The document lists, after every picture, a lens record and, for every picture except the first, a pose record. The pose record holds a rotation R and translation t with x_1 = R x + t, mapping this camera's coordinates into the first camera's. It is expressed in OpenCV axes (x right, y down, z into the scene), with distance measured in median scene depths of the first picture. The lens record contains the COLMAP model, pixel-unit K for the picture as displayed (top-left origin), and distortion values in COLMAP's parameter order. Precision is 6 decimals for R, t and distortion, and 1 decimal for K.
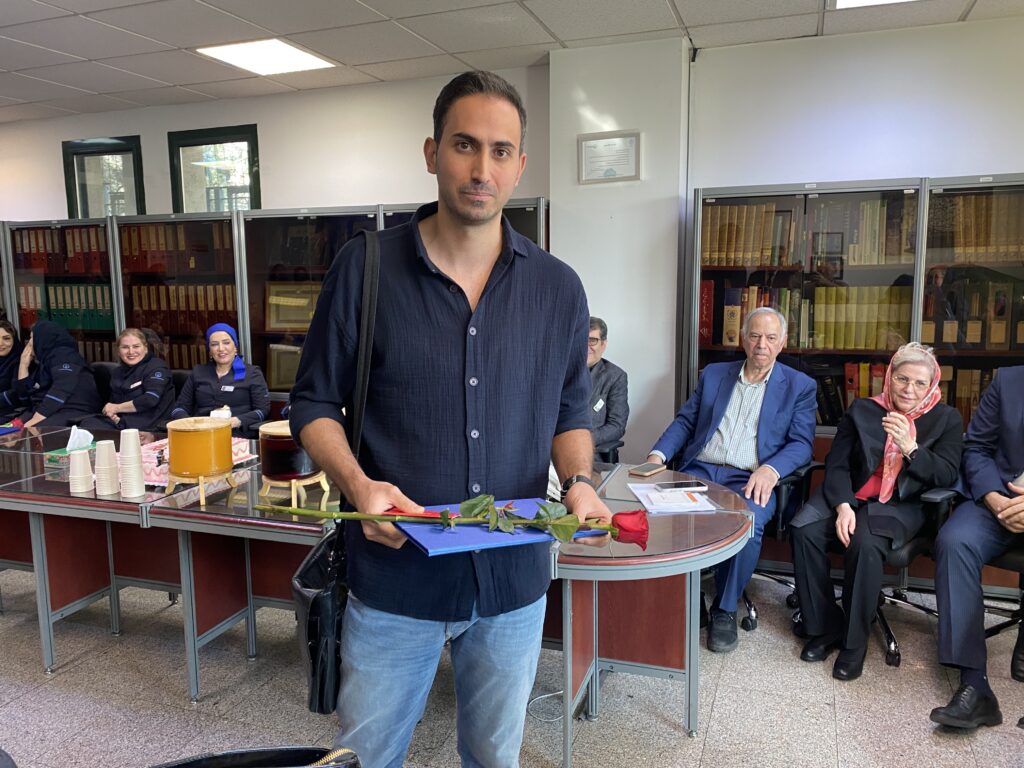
lens RADIAL K [[785.8, 0, 506.5], [0, 785.8, 372.4], [0, 0, 1]] dist [0.035549, -0.042894]
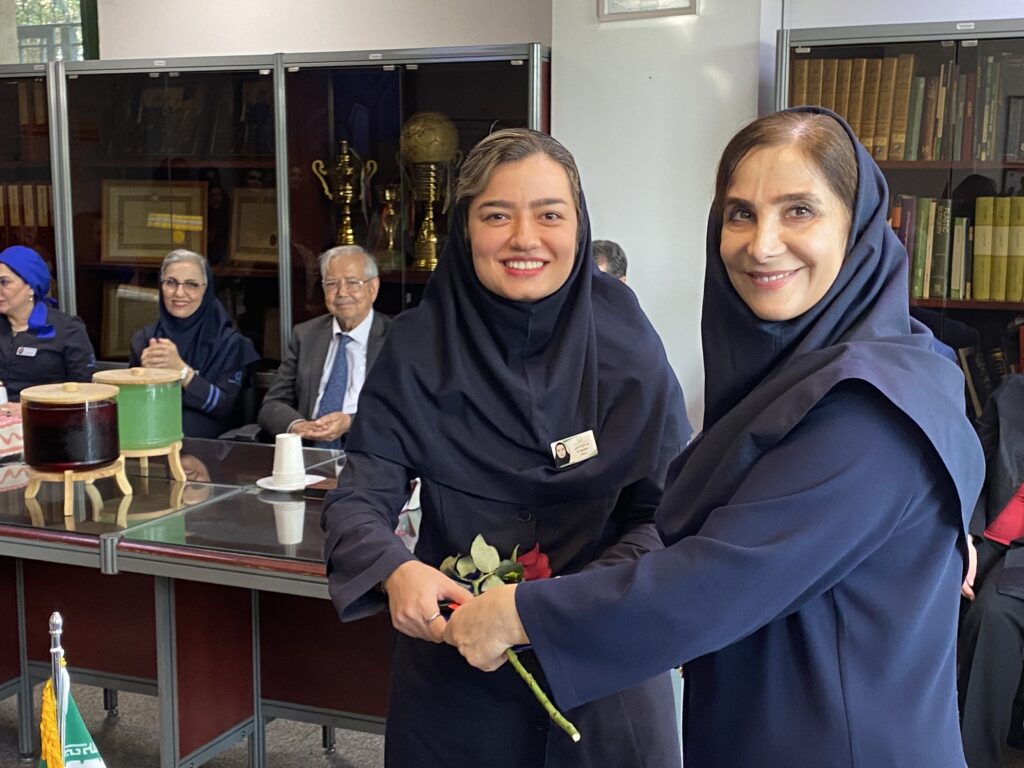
lens RADIAL K [[1427.4, 0, 494.6], [0, 1427.4, 395.2], [0, 0, 1]] dist [0.138177, 0.000000]
pose [[0.996230, 0.024479, -0.083231, 0.121955], [-0.022492, 0.999441, 0.024731, 0.021861], [0.083790, -0.022766, 0.996223, -0.119267]]
